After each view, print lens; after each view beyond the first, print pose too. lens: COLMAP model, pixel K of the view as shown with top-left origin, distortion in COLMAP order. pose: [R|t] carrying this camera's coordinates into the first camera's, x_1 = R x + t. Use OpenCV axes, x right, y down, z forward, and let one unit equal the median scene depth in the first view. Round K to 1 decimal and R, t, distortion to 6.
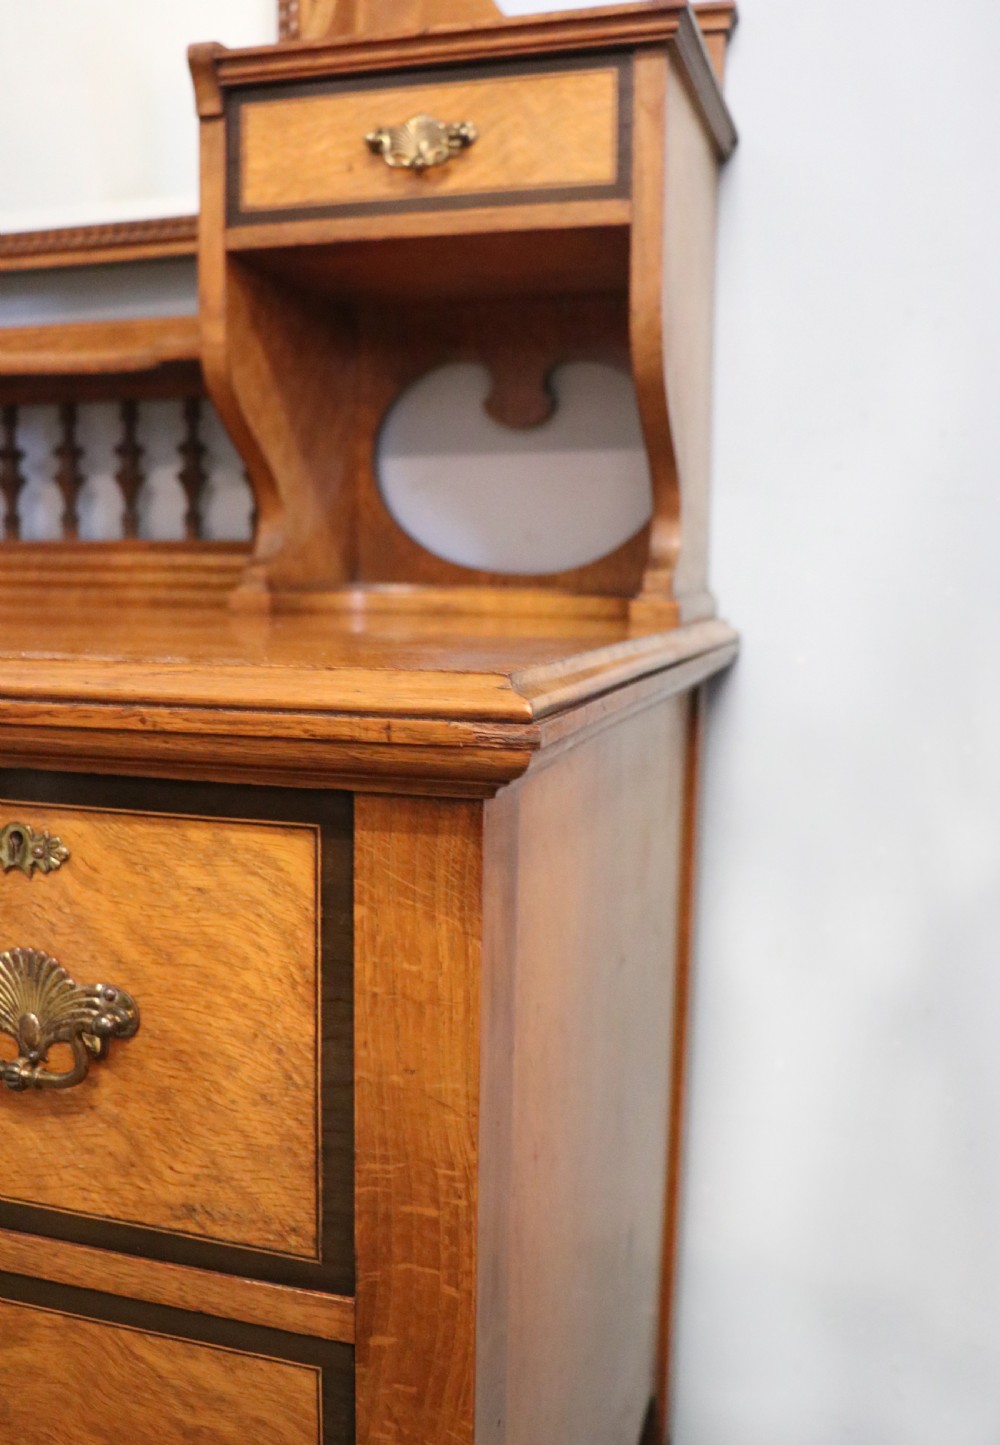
lens RADIAL K [[1351.8, 0, 485.0], [0, 1351.8, 752.6], [0, 0, 1]] dist [-0.102809, 0.000000]
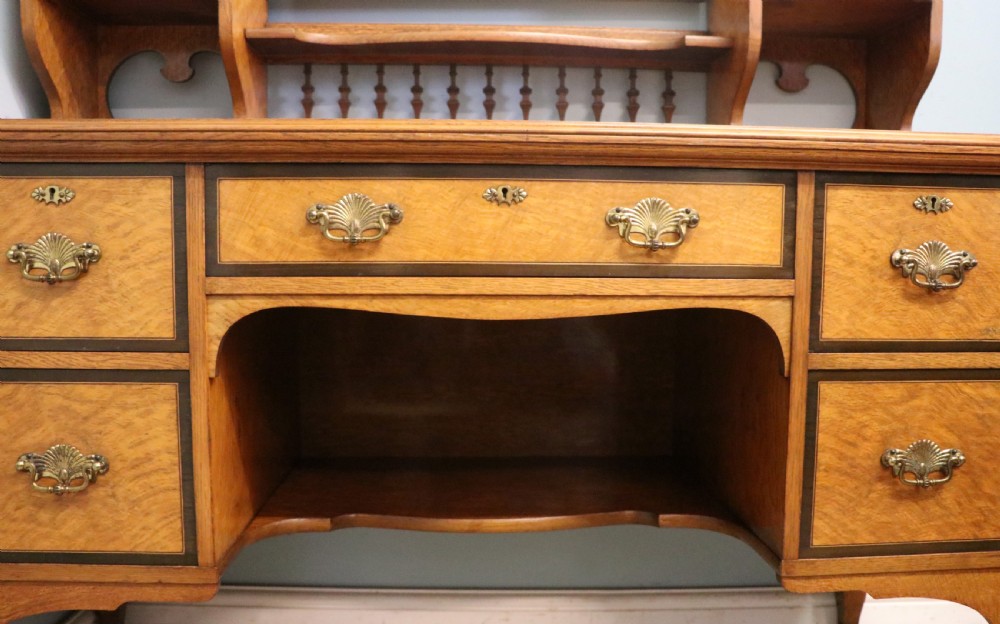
lens RADIAL K [[919.1, 0, 514.4], [0, 919.1, 348.9], [0, 0, 1]] dist [-0.109900, 0.000000]
pose [[0.939250, -0.048368, 0.339810, -1.831768], [0.057473, 0.998206, -0.016776, 0.357556], [-0.338389, 0.035287, 0.940345, -0.455648]]
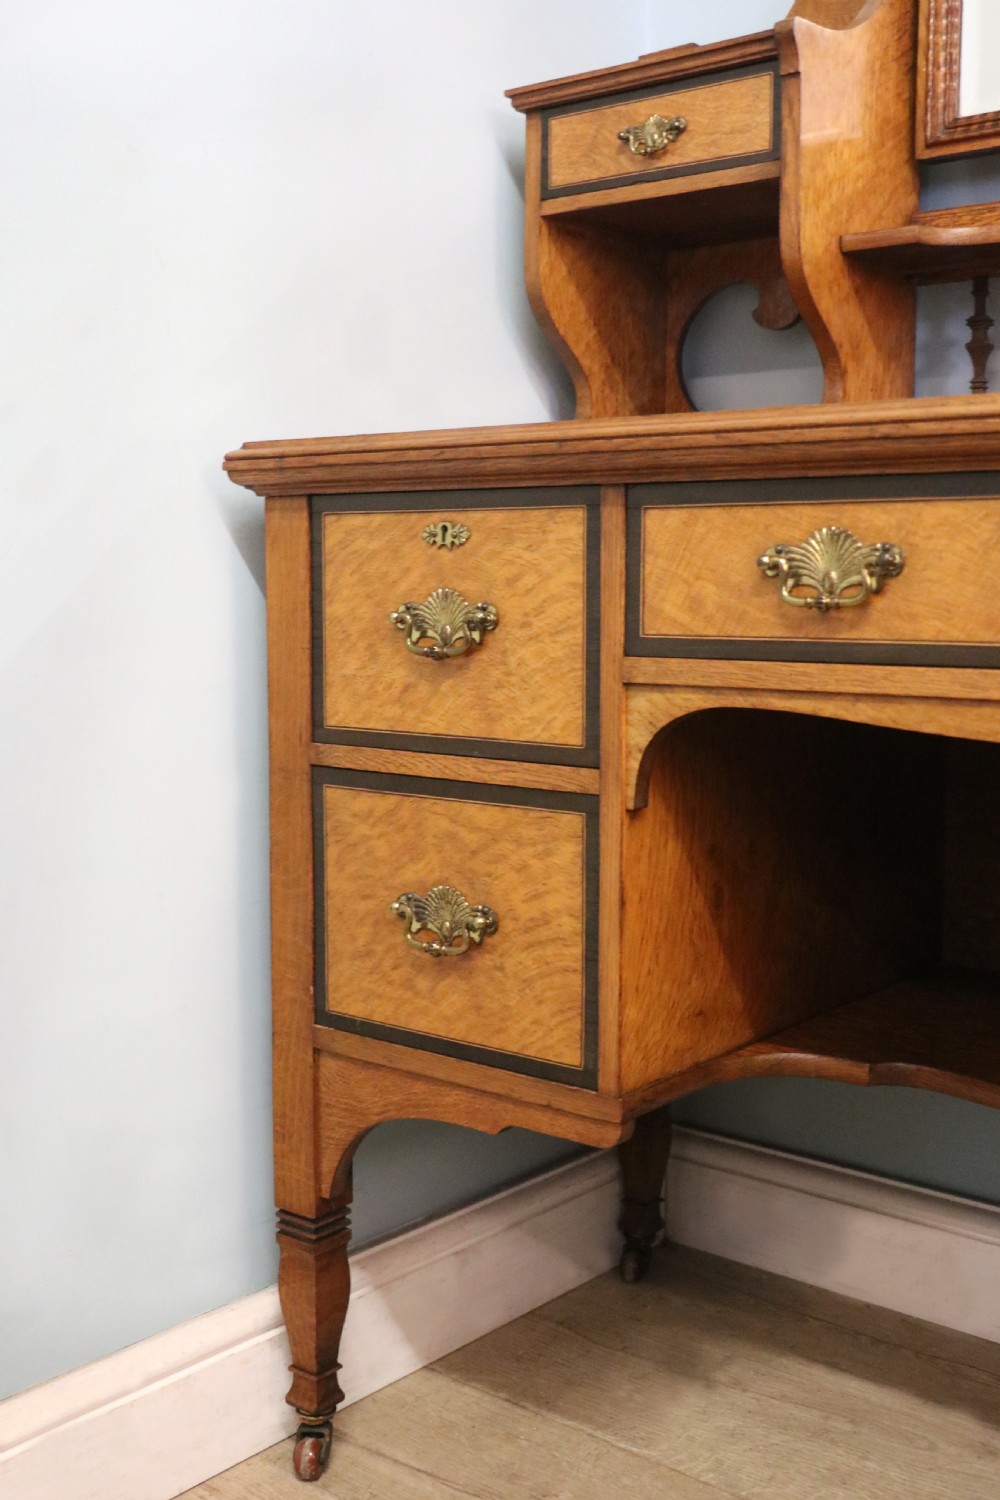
lens RADIAL K [[1669.8, 0, 471.2], [0, 1669.8, 763.6], [0, 0, 1]] dist [-0.040235, 0.000000]
pose [[0.923887, 0.022012, -0.382032, -1.131785], [-0.032856, 0.999220, -0.021885, 0.343361], [0.381252, 0.032771, 0.923890, -0.653802]]
